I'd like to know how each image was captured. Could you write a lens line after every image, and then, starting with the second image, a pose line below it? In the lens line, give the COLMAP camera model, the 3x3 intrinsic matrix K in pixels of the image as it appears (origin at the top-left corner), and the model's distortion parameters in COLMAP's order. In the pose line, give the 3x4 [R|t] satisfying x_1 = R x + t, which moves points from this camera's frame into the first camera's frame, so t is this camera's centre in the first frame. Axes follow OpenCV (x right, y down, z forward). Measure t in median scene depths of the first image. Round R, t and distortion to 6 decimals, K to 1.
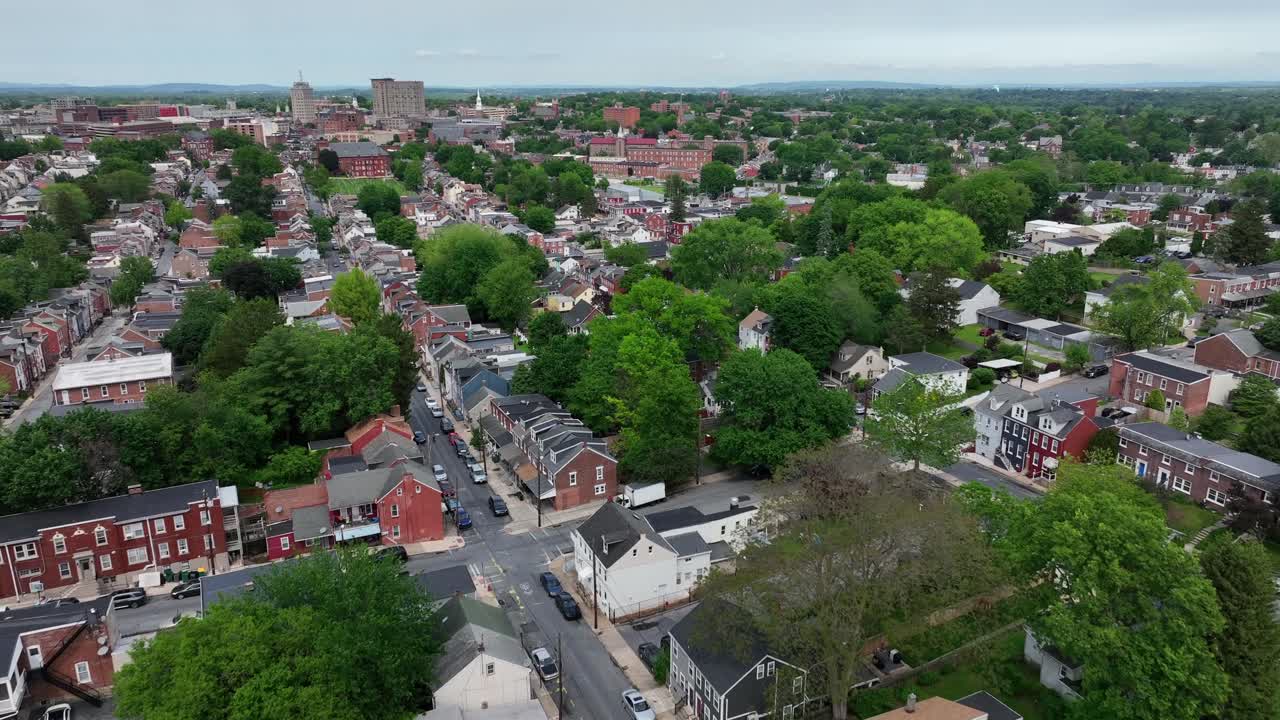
lens RADIAL K [[889.2, 0, 639.9], [0, 889.2, 355.4], [0, 0, 1]] dist [-0.001524, 0.012767]
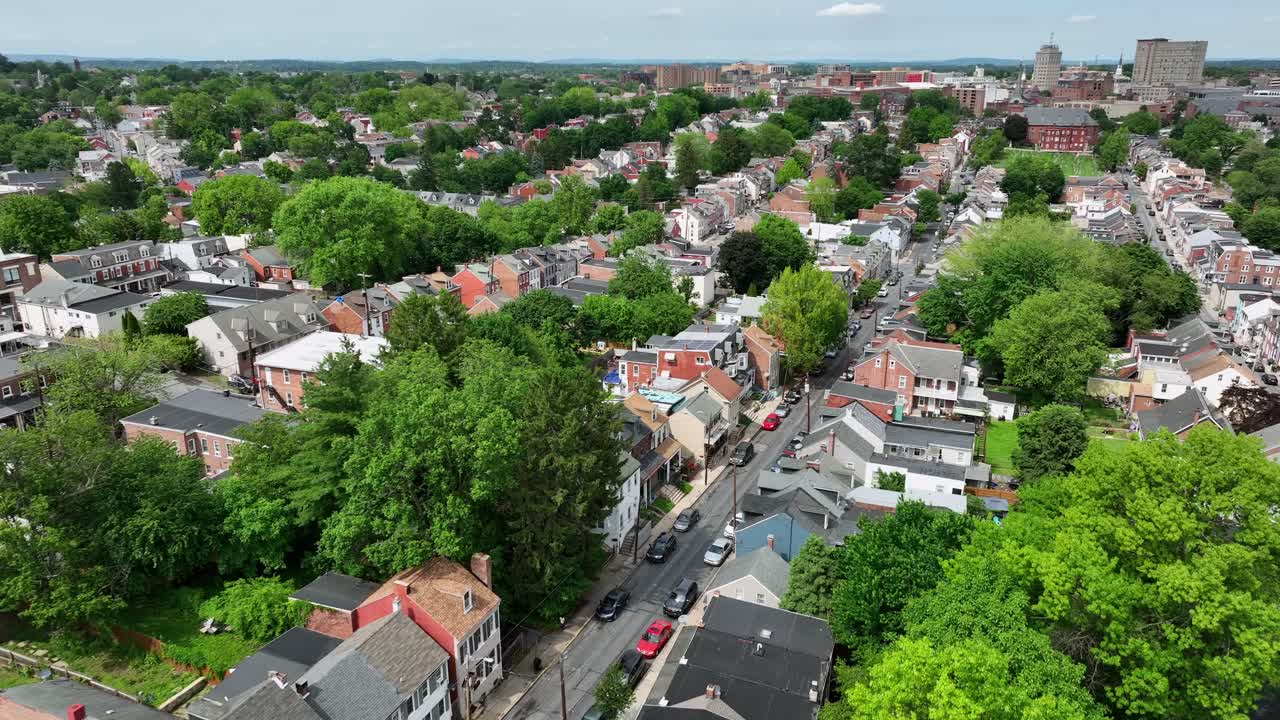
lens RADIAL K [[889.2, 0, 645.3], [0, 889.2, 357.2], [0, 0, 1]] dist [-0.001524, 0.012767]
pose [[0.697694, 0.221945, -0.681148, 0.080074], [-0.203448, 0.973037, 0.108664, -0.099083], [0.686900, 0.062764, 0.724037, 0.567354]]
